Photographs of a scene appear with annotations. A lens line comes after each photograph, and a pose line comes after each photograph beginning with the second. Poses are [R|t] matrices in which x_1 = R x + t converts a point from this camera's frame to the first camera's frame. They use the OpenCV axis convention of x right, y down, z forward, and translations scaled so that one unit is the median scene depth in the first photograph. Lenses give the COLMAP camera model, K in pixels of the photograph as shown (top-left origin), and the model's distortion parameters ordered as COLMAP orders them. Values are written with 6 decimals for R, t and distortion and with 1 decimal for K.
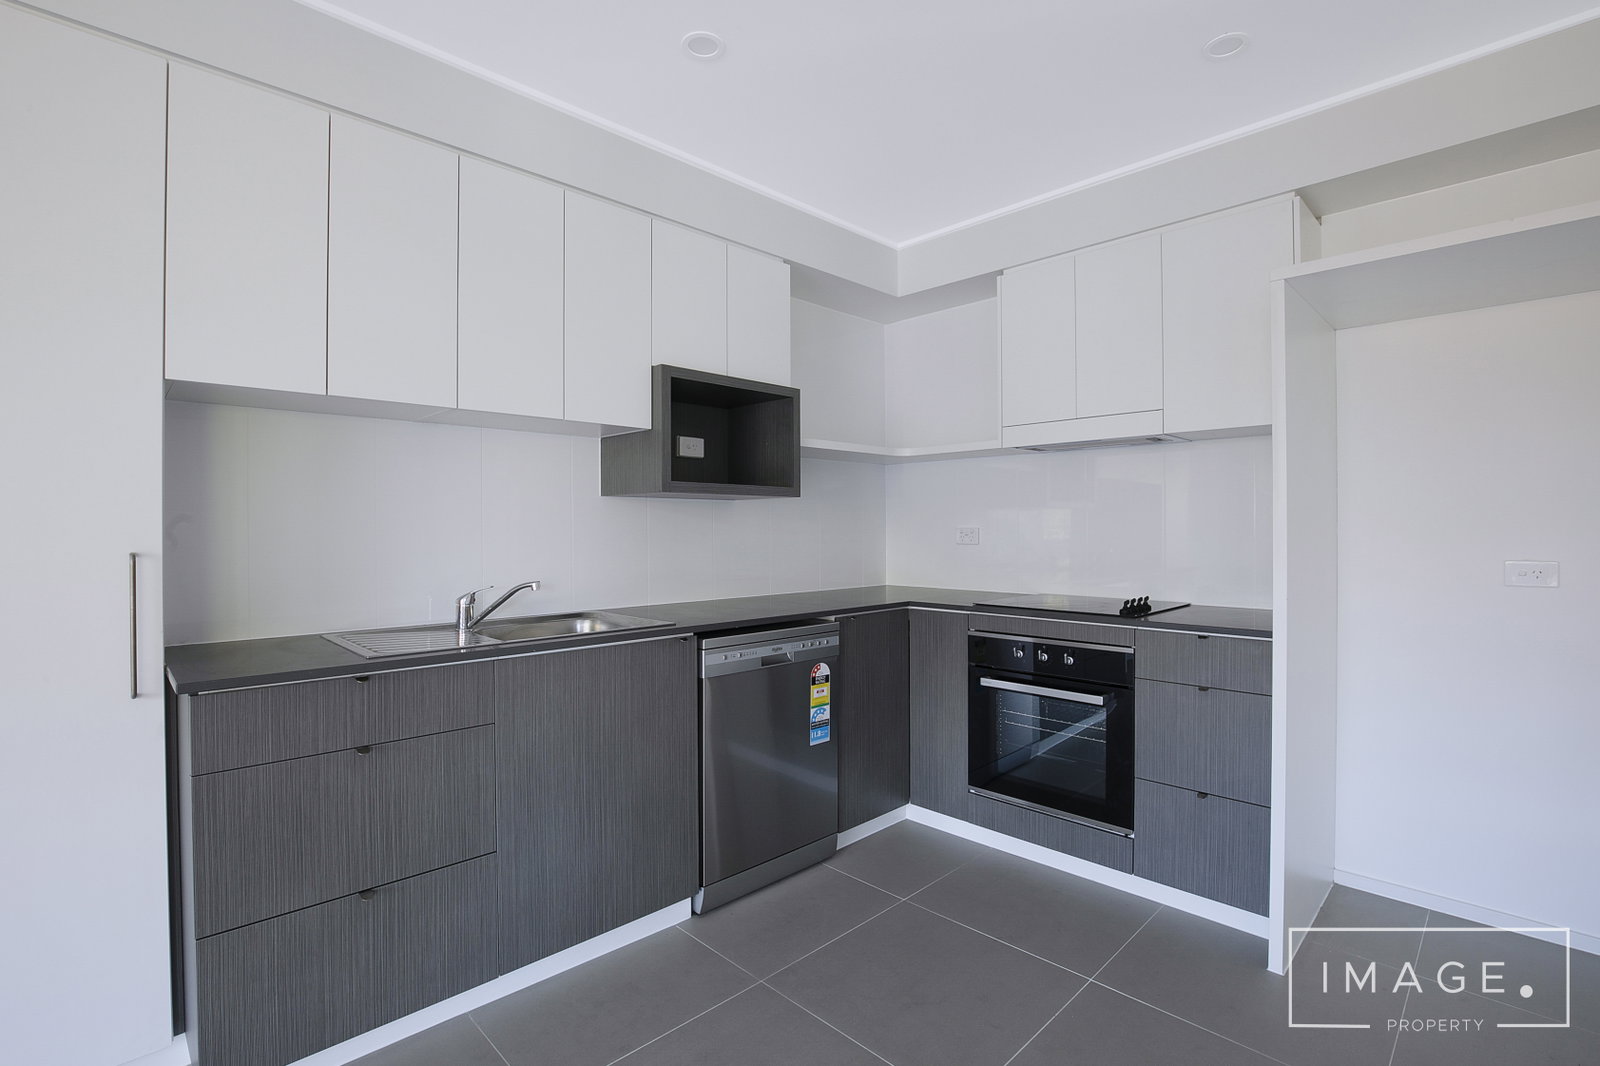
lens RADIAL K [[734.5, 0, 800.0], [0, 734.5, 533.0], [0, 0, 1]] dist [-0.030952, 0.000229]
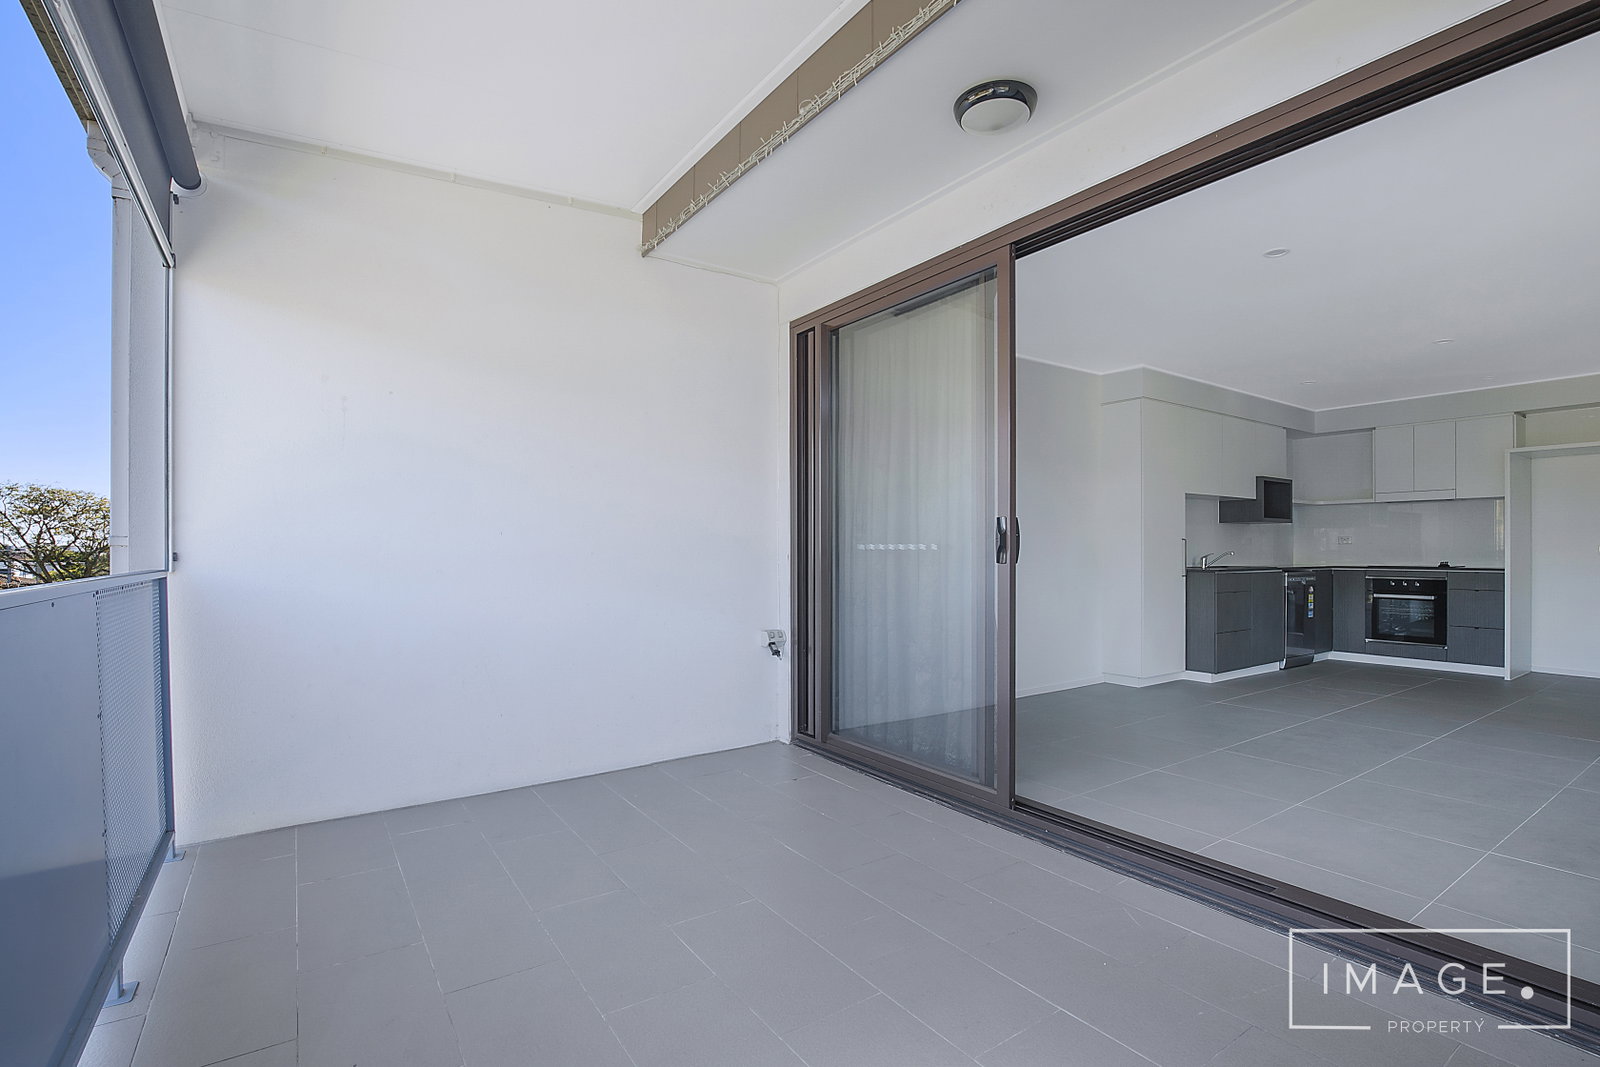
lens RADIAL K [[740.7, 0, 830.6], [0, 740.7, 548.2], [0, 0, 1]] dist [-0.013211, -0.000092]
pose [[0.988144, 0.003280, -0.153496, -1.282848], [-0.004167, 0.999976, -0.005459, 0.062119], [0.153475, 0.006034, 0.988134, -1.895949]]
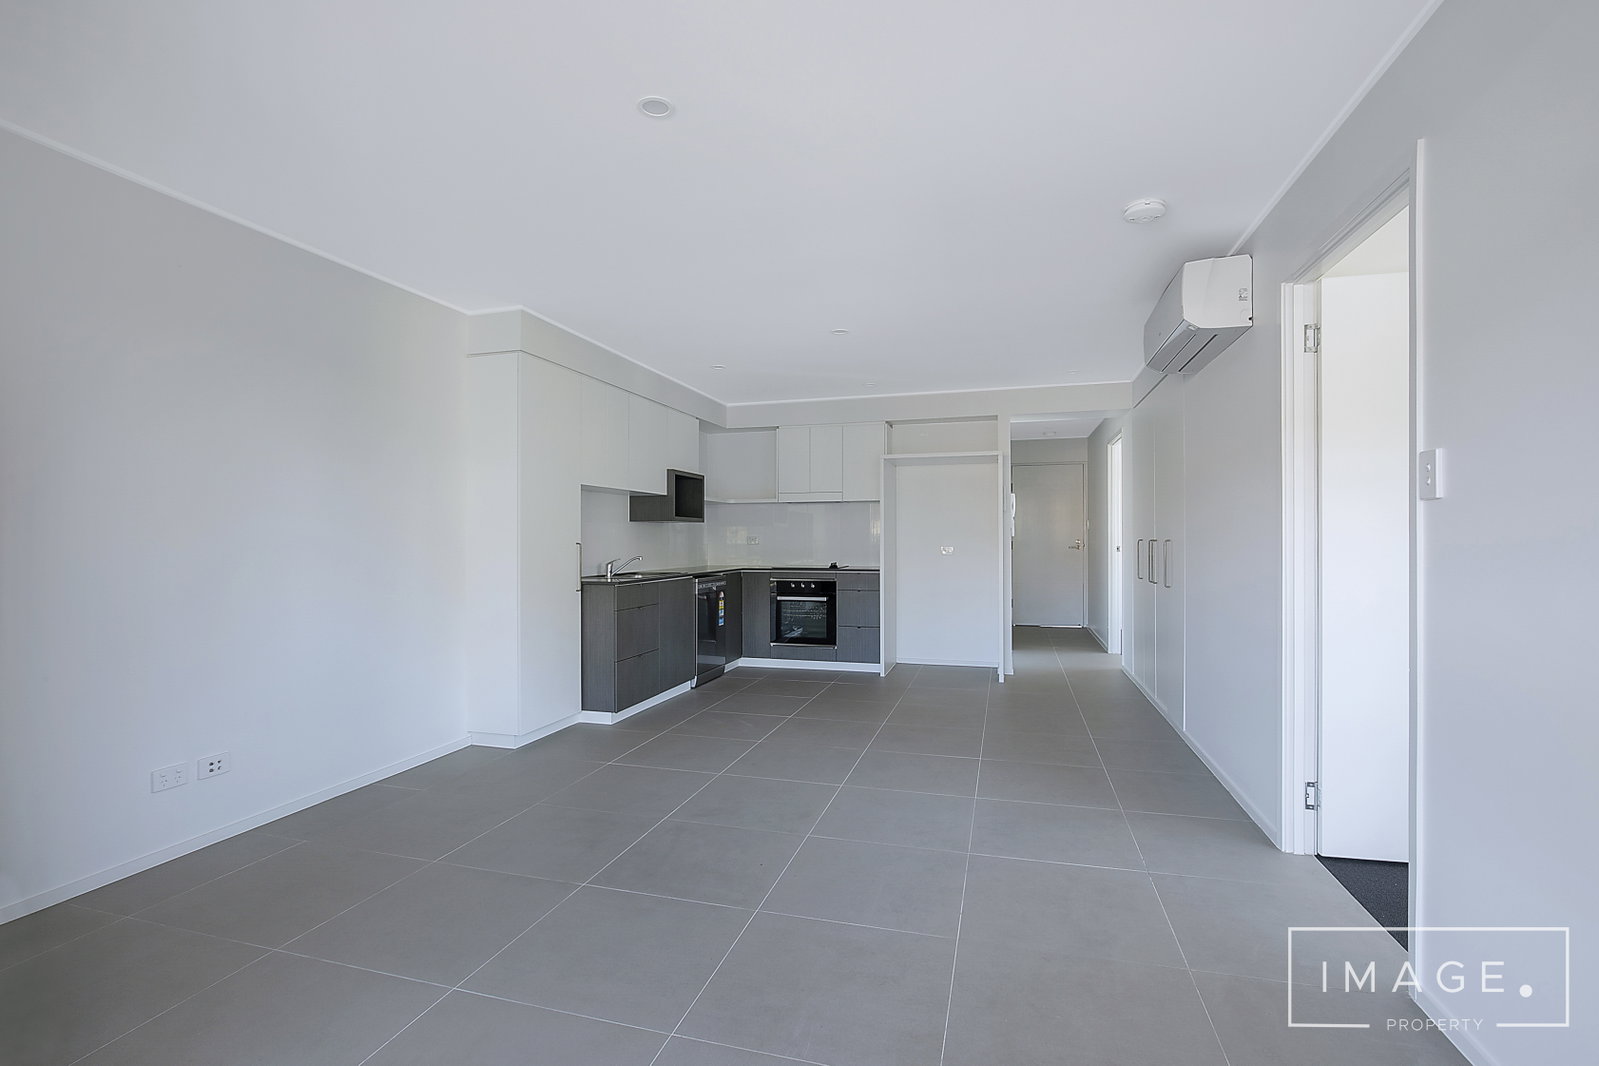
lens RADIAL K [[734.0, 0, 799.5], [0, 734.0, 533.0], [0, 0, 1]] dist [-0.030952, 0.000229]
pose [[0.870344, 0.004162, 0.492427, -0.949316], [0.002964, 0.999902, -0.013691, 0.016936], [-0.492435, 0.013375, 0.870246, -1.246258]]
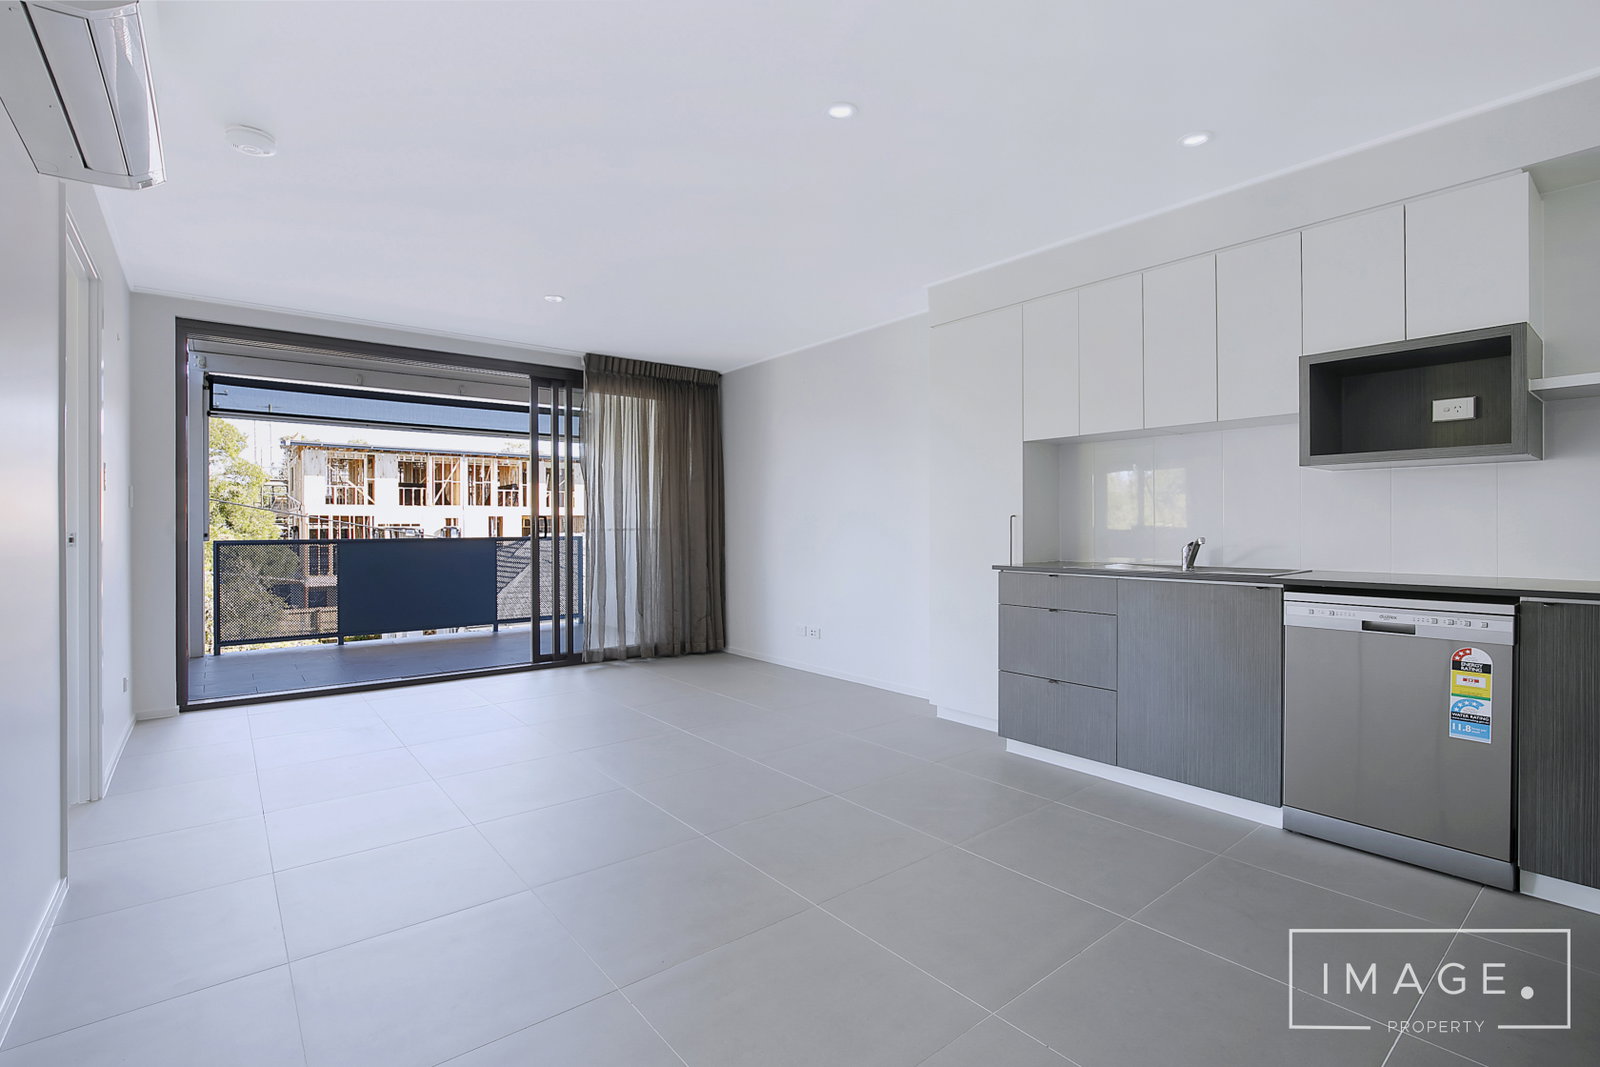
lens RADIAL K [[734.5, 0, 800.0], [0, 734.5, 533.5], [0, 0, 1]] dist [-0.030952, 0.000229]
pose [[-0.098717, 0.010461, -0.995061, 0.962862], [-0.004687, 0.999929, 0.010977, 0.039029], [0.995105, 0.005747, -0.098661, 0.306285]]
